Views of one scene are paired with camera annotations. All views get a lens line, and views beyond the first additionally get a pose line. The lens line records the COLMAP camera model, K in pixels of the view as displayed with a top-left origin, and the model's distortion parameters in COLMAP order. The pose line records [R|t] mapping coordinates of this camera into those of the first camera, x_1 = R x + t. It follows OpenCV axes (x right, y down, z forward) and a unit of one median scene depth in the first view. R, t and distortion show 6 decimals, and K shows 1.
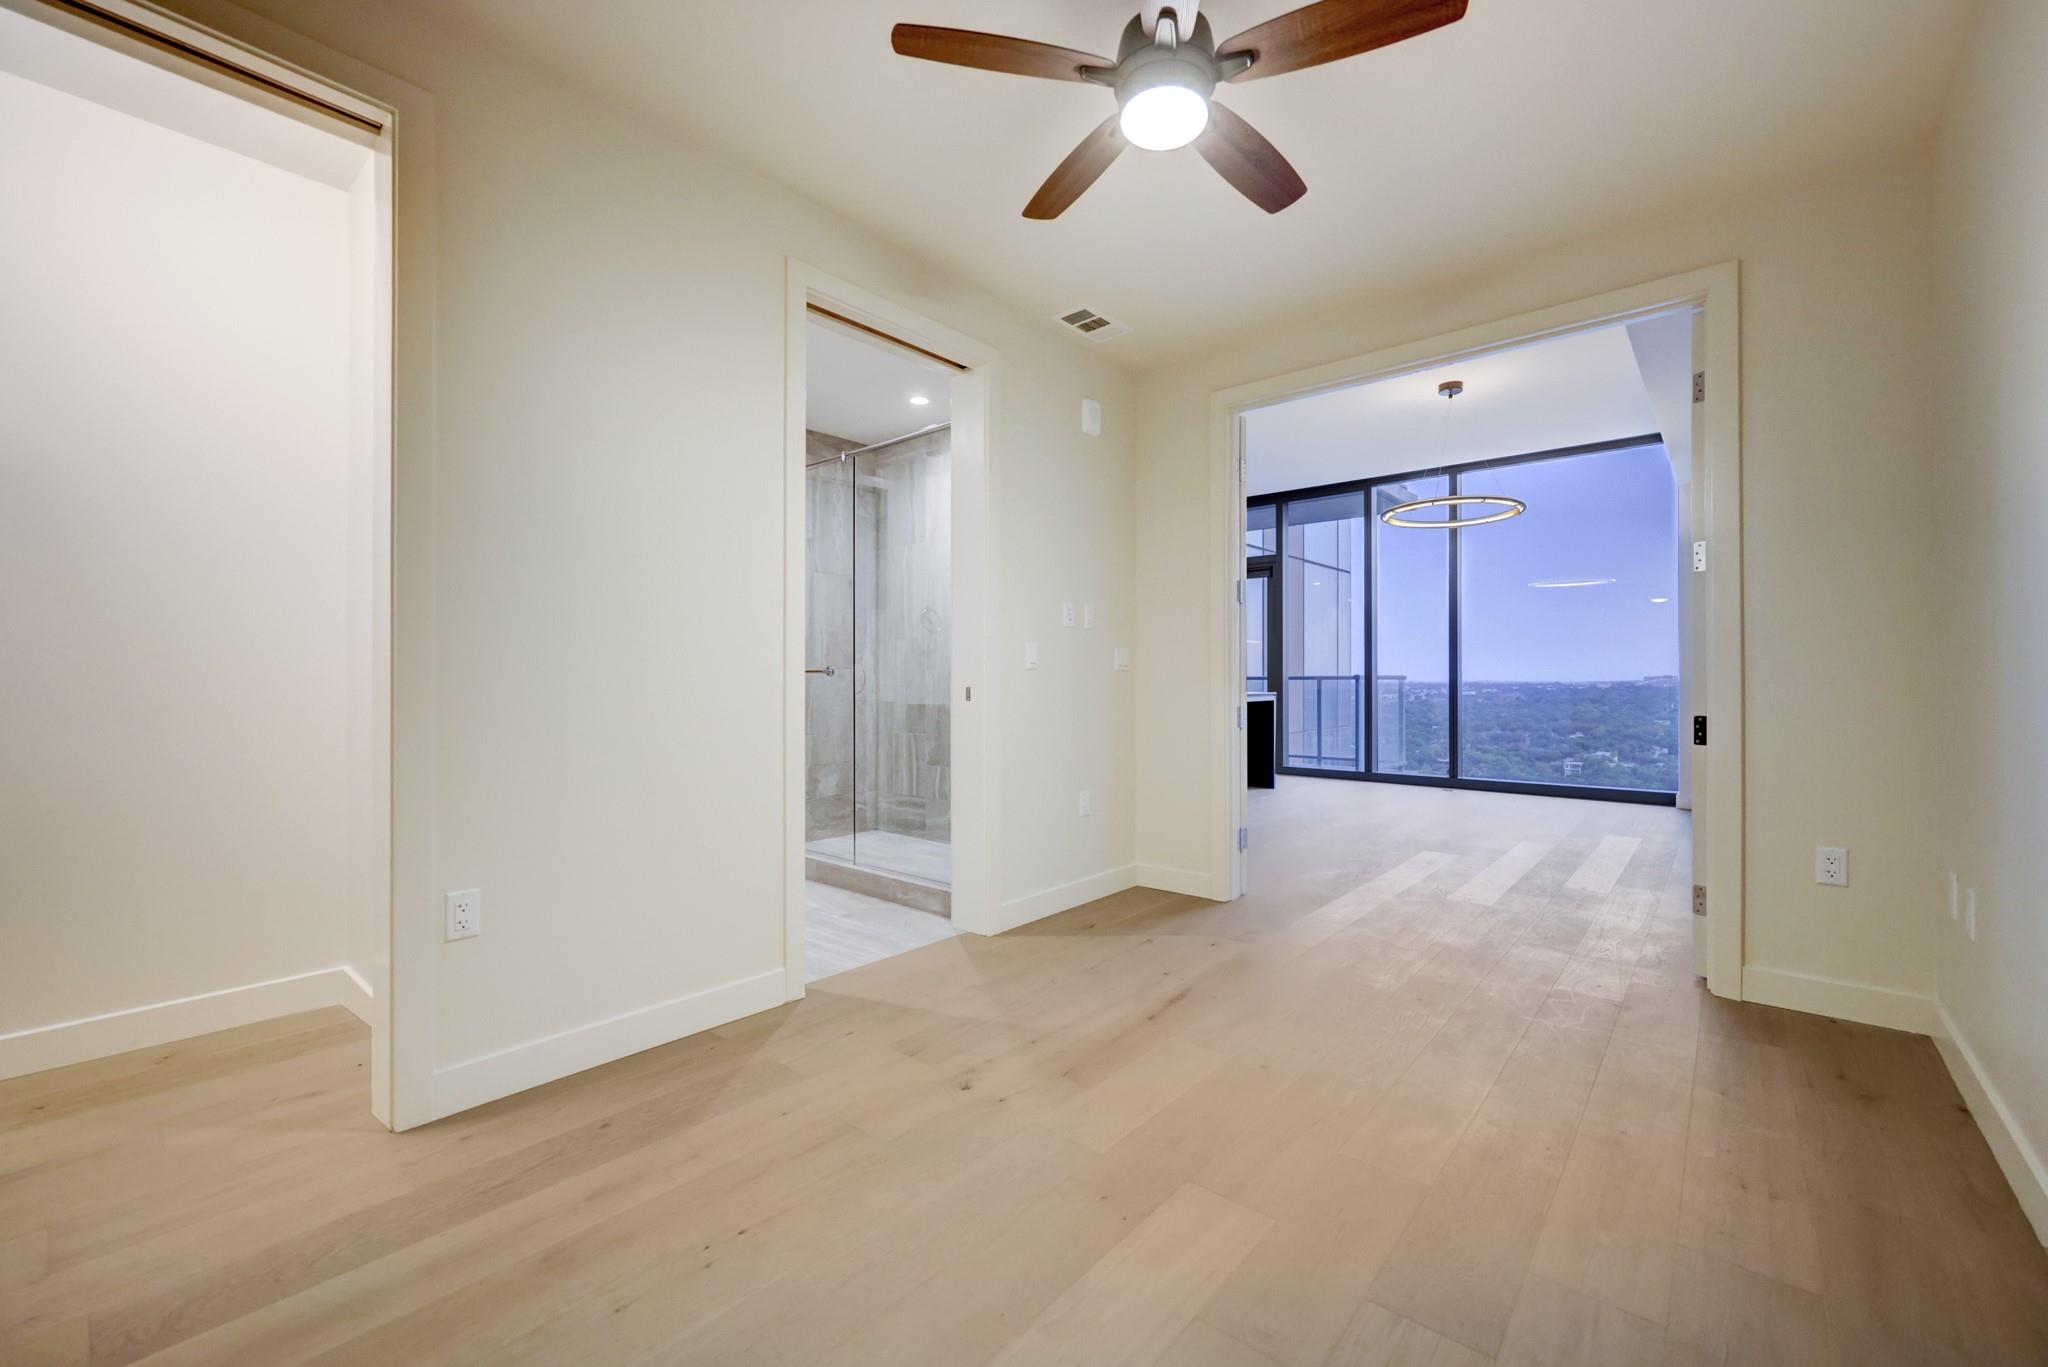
lens RADIAL K [[831.2, 0, 1037.3], [0, 831.2, 678.2], [0, 0, 1]] dist [0.000159, 0.000112]
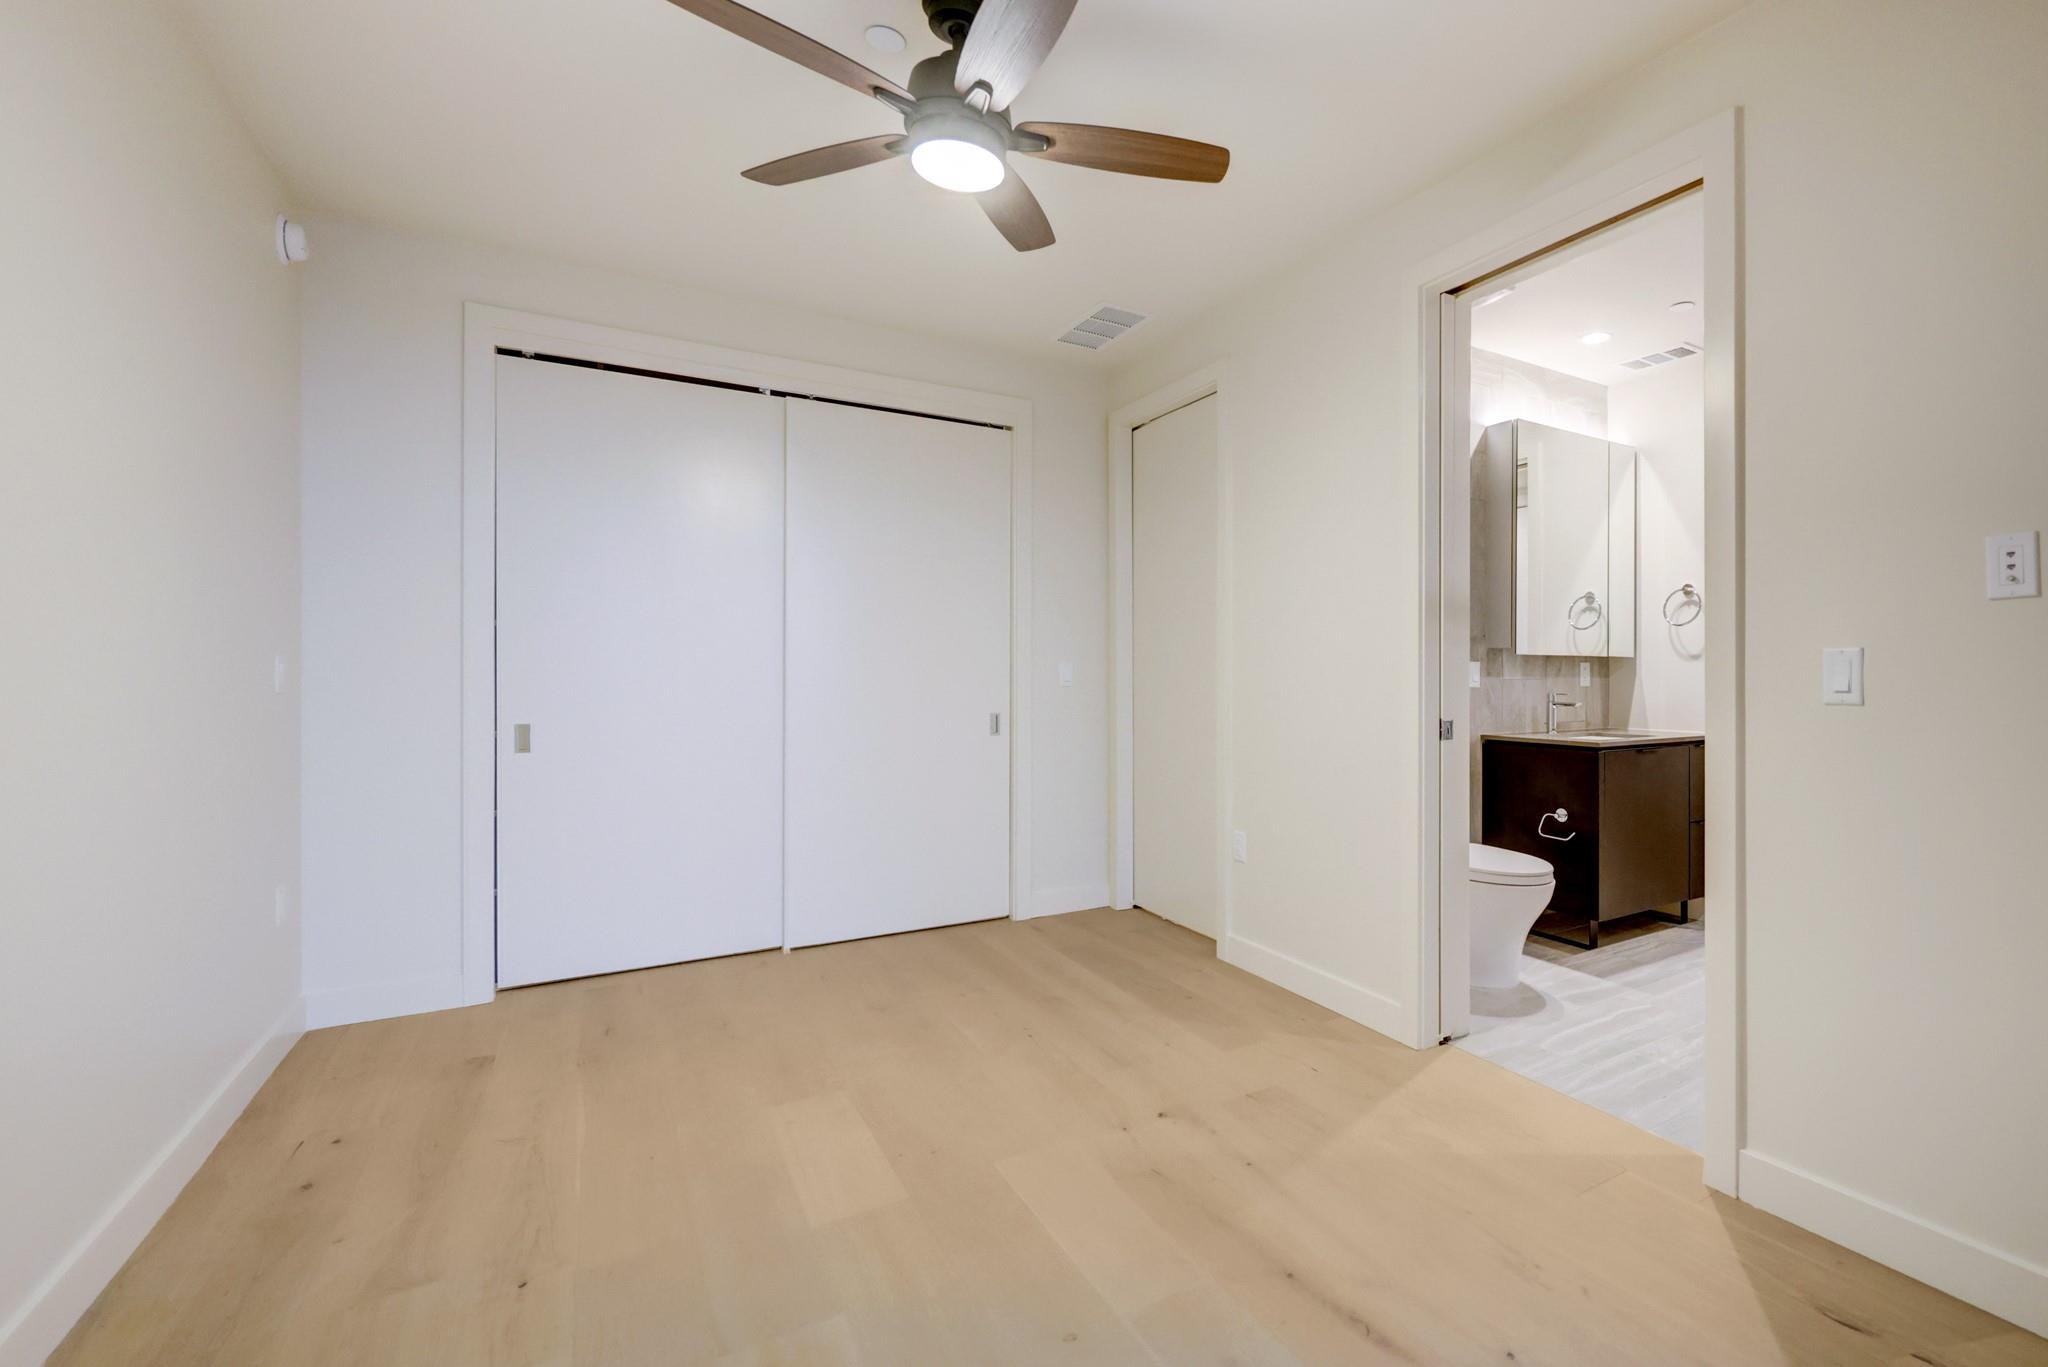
lens RADIAL K [[915.0, 0, 1242.0], [0, 915.0, 672.1], [0, 0, 1]] dist [-0.000079, -0.000049]
pose [[-0.252673, -0.001365, -0.967551, 0.815433], [0.006566, 0.999974, -0.003125, -0.038170], [0.967529, -0.007142, -0.252658, 1.156659]]
